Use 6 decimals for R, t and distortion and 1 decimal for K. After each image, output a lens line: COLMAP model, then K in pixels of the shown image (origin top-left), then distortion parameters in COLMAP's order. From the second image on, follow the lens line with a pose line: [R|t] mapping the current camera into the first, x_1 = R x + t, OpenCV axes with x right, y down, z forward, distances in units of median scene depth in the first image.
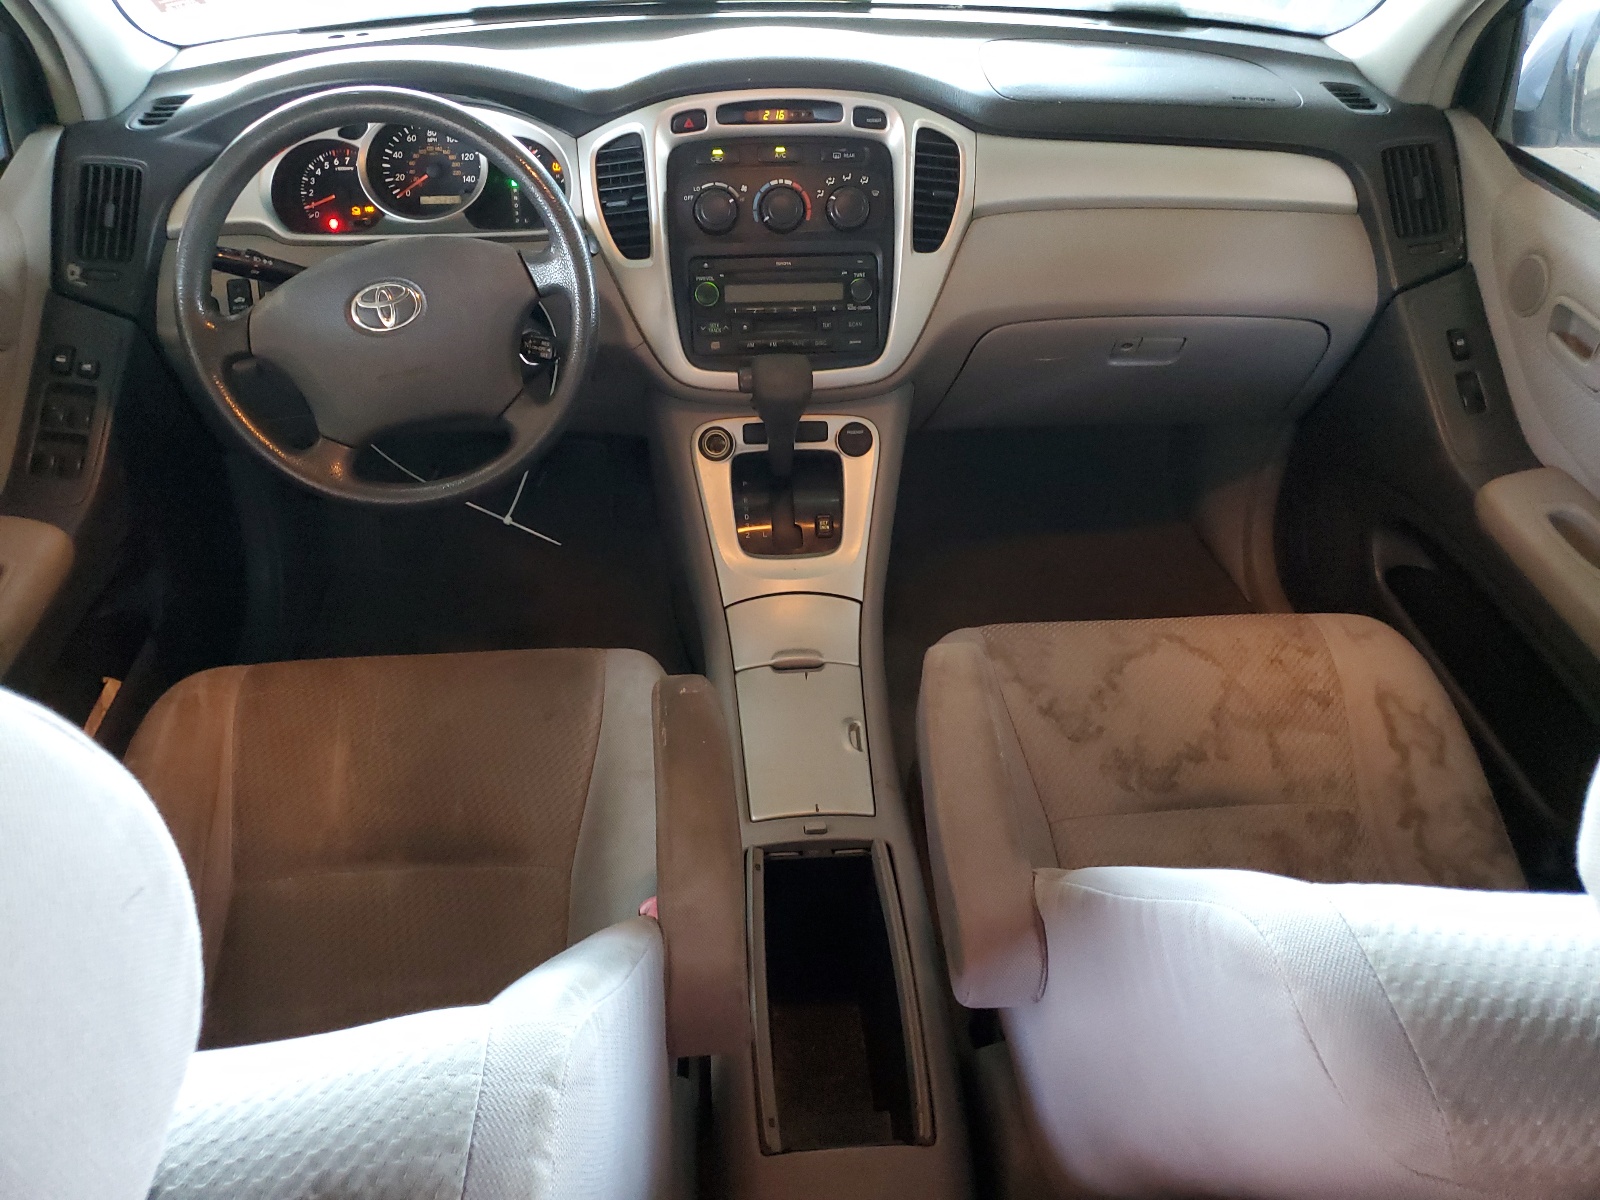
lens RADIAL K [[1216.2, 0, 806.6], [0, 1216.2, 593.4], [0, 0, 1]] dist [-0.003785, 0.000570]
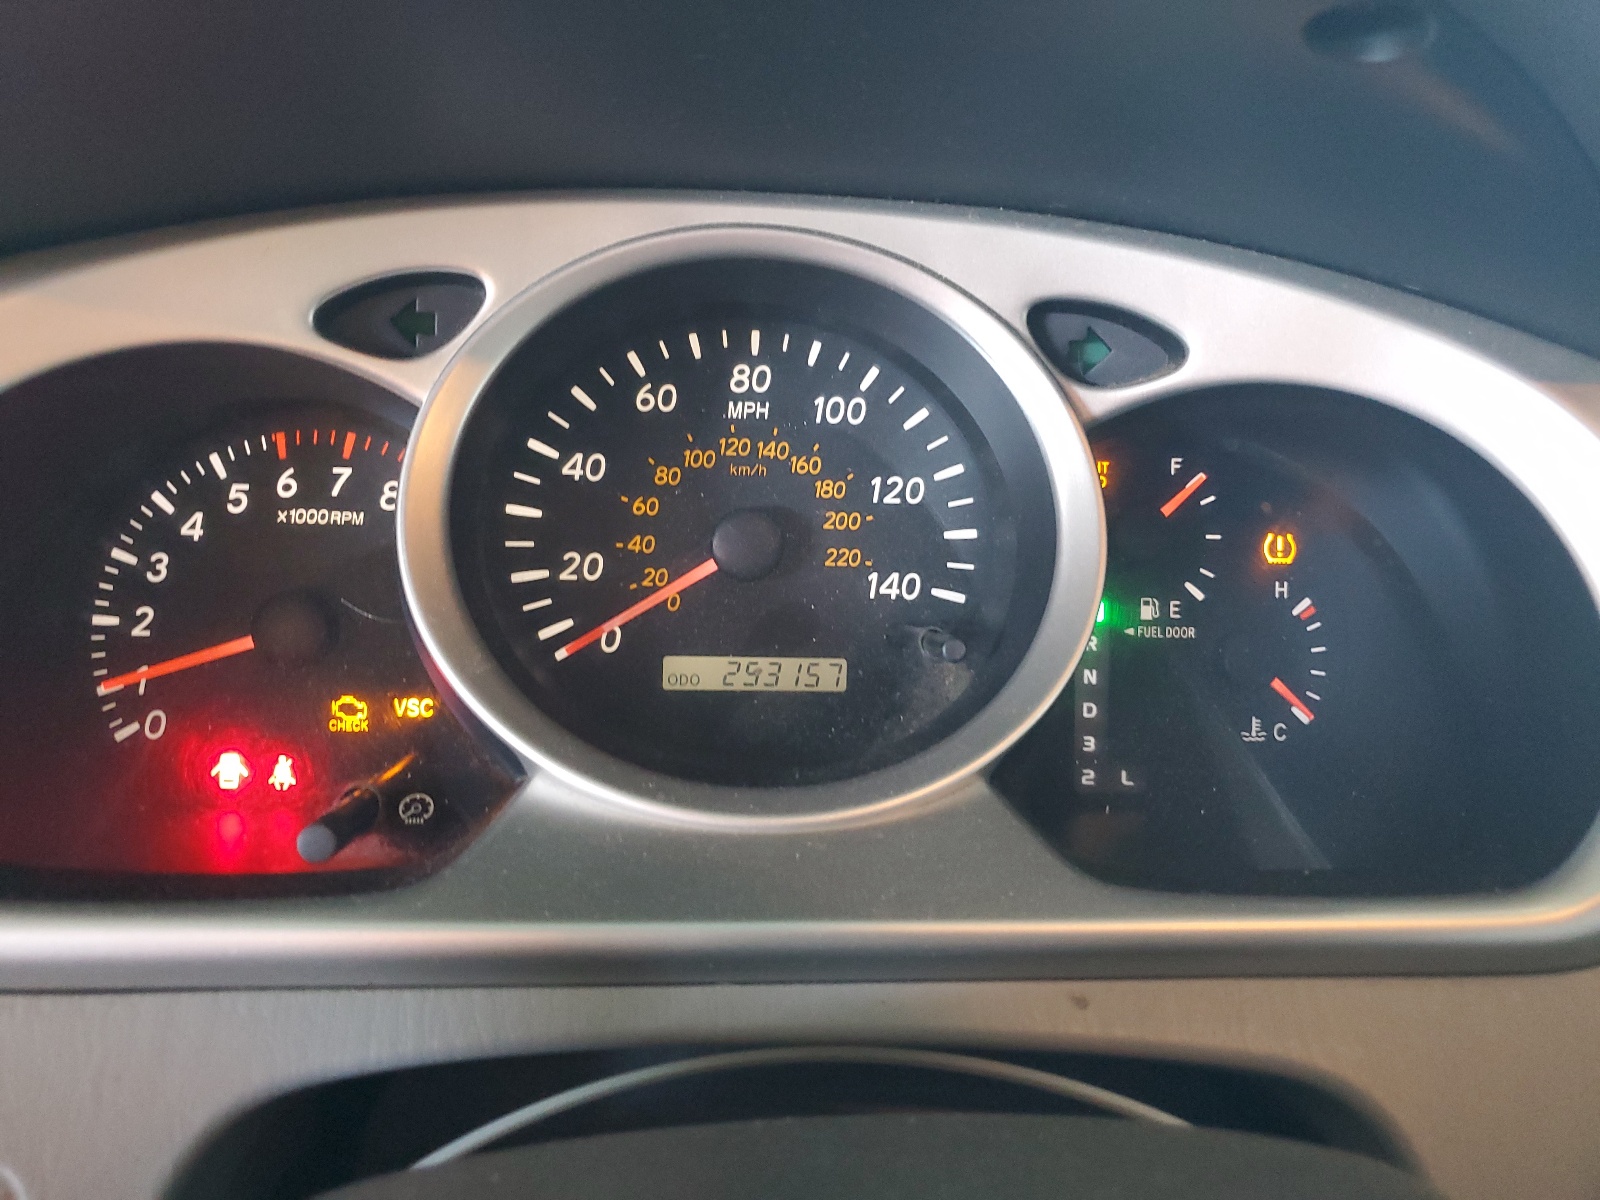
lens RADIAL K [[1216.2, 0, 793.7], [0, 1216.2, 599.5], [0, 0, 1]] dist [-0.003785, 0.000570]
pose [[0.999153, 0.037855, 0.016141, -0.301801], [-0.031185, 0.952408, -0.303226, -0.274972], [-0.026852, 0.302466, 0.952782, 0.801966]]
